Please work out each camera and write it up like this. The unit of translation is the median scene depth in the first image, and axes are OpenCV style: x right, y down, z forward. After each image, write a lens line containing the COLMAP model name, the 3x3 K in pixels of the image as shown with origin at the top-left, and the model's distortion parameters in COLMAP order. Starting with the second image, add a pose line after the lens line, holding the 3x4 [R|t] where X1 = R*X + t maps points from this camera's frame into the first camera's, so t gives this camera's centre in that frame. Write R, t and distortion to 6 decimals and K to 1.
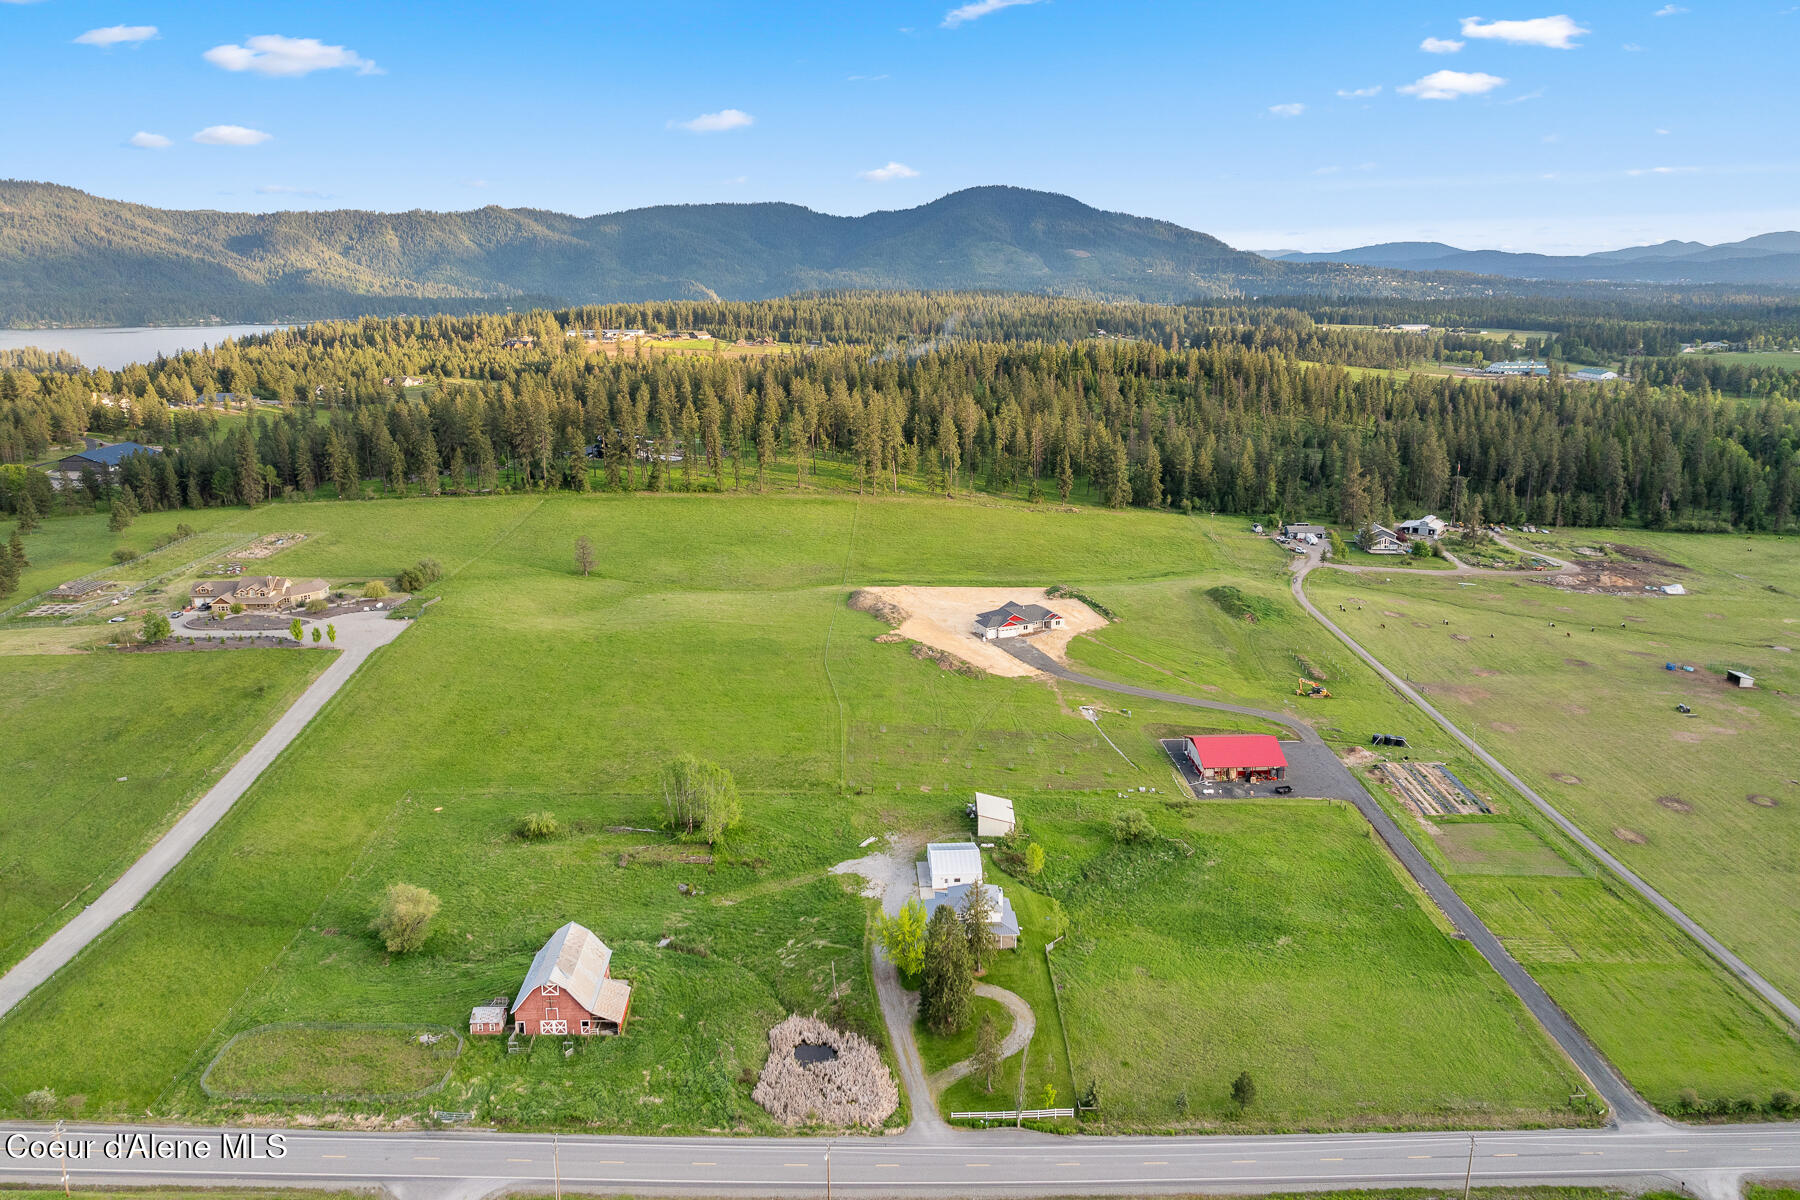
lens RADIAL K [[1249.7, 0, 909.0], [0, 1249.7, 579.7], [0, 0, 1]] dist [-0.019566, 0.010078]
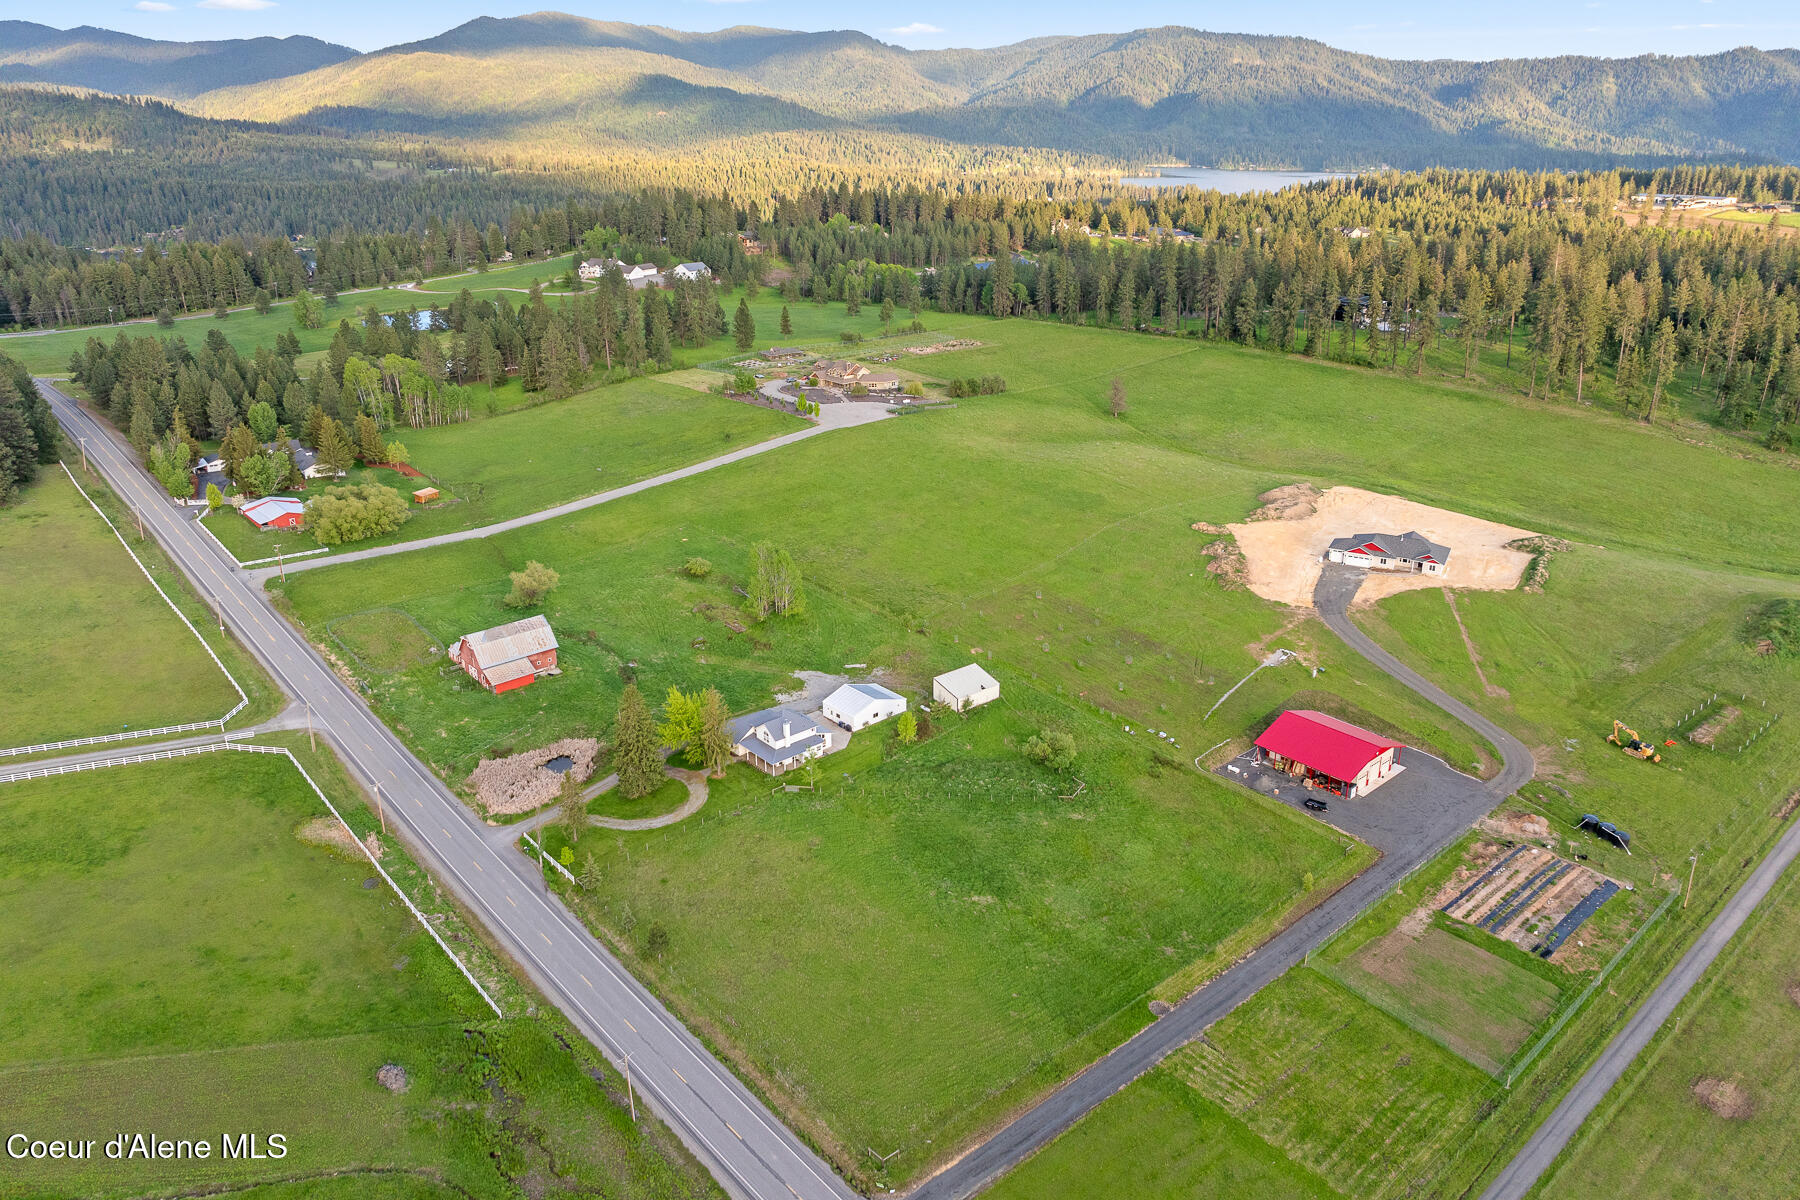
lens RADIAL K [[1249.7, 0, 909.0], [0, 1249.7, 579.7], [0, 0, 1]] dist [-0.019566, 0.010078]
pose [[0.634193, 0.273775, -0.723082, 0.530330], [-0.193286, 0.961655, 0.194579, -0.053097], [0.748626, 0.016361, 0.662791, 0.241774]]
